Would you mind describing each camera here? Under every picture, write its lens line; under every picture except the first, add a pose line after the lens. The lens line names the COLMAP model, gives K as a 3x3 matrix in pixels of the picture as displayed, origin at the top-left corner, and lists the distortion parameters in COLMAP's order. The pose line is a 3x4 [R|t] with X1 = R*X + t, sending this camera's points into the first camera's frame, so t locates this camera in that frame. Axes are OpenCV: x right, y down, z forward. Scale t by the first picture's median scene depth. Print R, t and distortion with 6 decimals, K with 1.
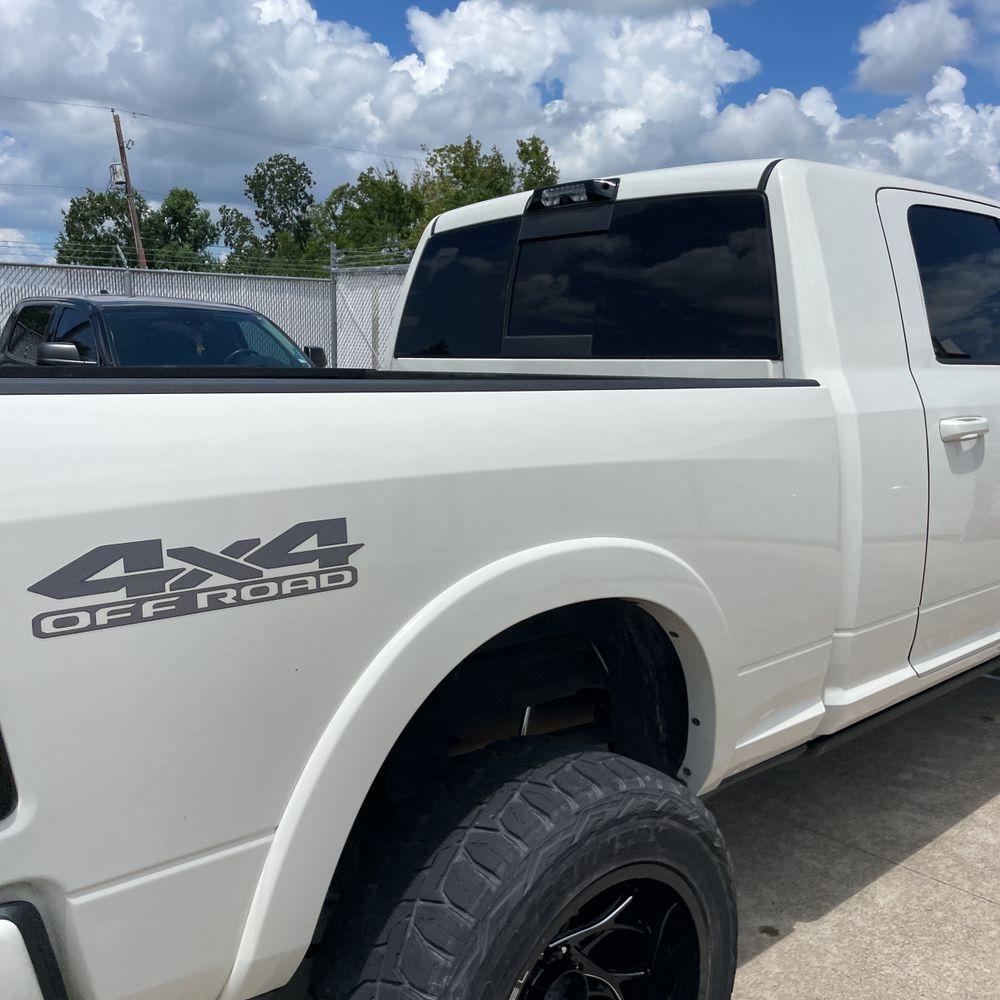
lens RADIAL K [[1023.9, 0, 500.0], [0, 1023.9, 500.0], [0, 0, 1]] dist [0.089531, -0.110379]
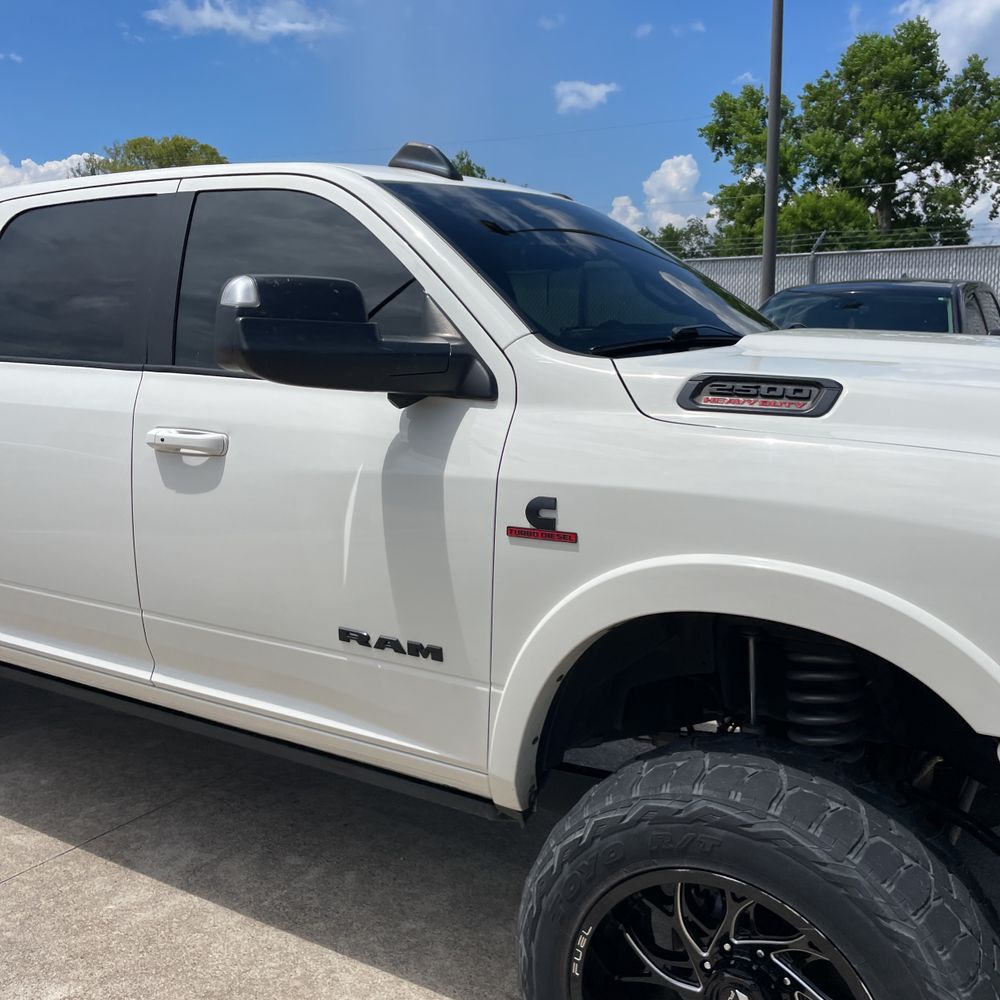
lens RADIAL K [[1012.0, 0, 500.0], [0, 1012.0, 500.0], [0, 0, 1]] dist [0.075359, -0.100726]
pose [[0.263529, 0.161859, -0.950975, 1.540265], [-0.137596, 0.982050, 0.129019, -0.192776], [0.954788, 0.096850, 0.281069, 1.187536]]
